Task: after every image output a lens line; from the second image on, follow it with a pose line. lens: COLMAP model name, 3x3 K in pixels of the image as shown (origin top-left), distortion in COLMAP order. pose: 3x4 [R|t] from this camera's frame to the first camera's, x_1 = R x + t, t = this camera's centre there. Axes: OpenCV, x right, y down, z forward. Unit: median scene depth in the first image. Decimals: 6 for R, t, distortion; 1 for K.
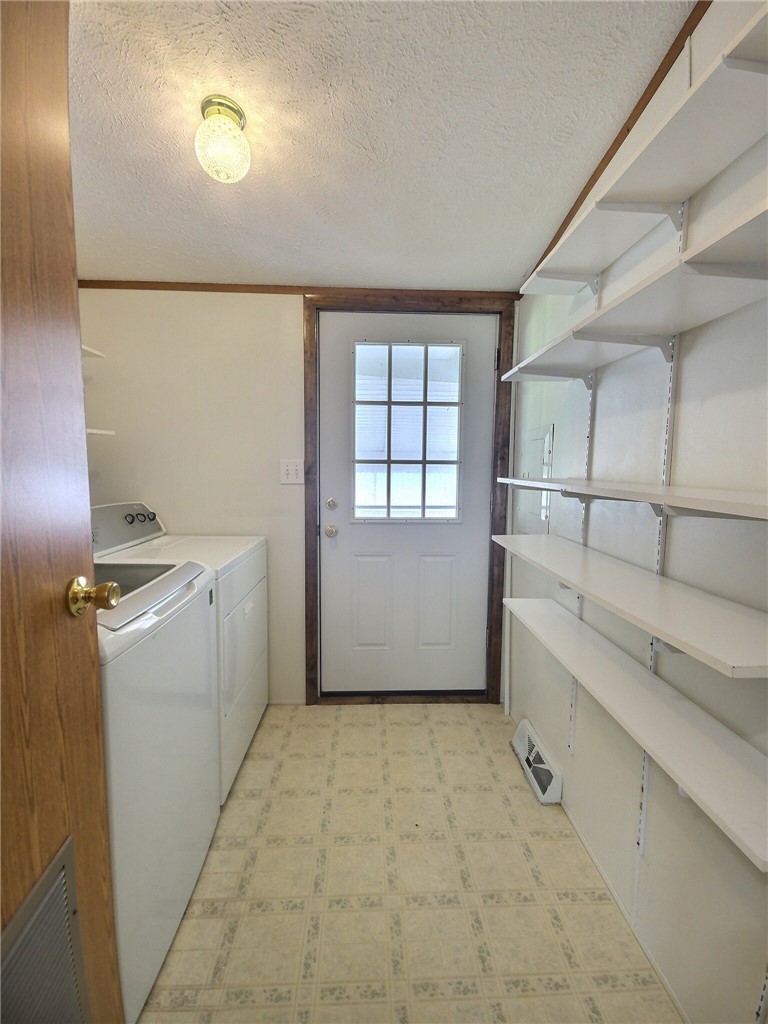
lens RADIAL K [[477.0, 0, 384.0], [0, 477.0, 512.0], [0, 0, 1]] dist [0.008683, -0.007161]
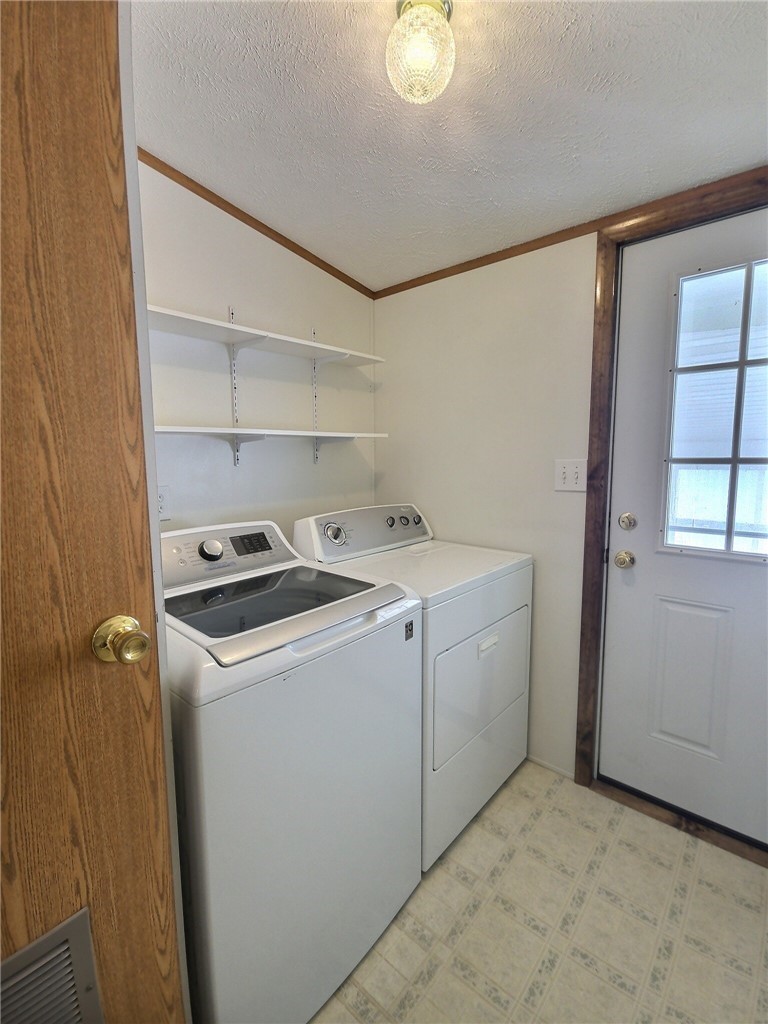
lens RADIAL K [[456.6, 0, 382.3], [0, 456.6, 506.2], [0, 0, 1]] dist [0.012888, -0.008110]
pose [[0.719120, 0.062613, -0.692060, 0.099982], [-0.054537, 0.997946, 0.033618, -0.043747], [0.692743, 0.013568, 0.721057, 0.271817]]
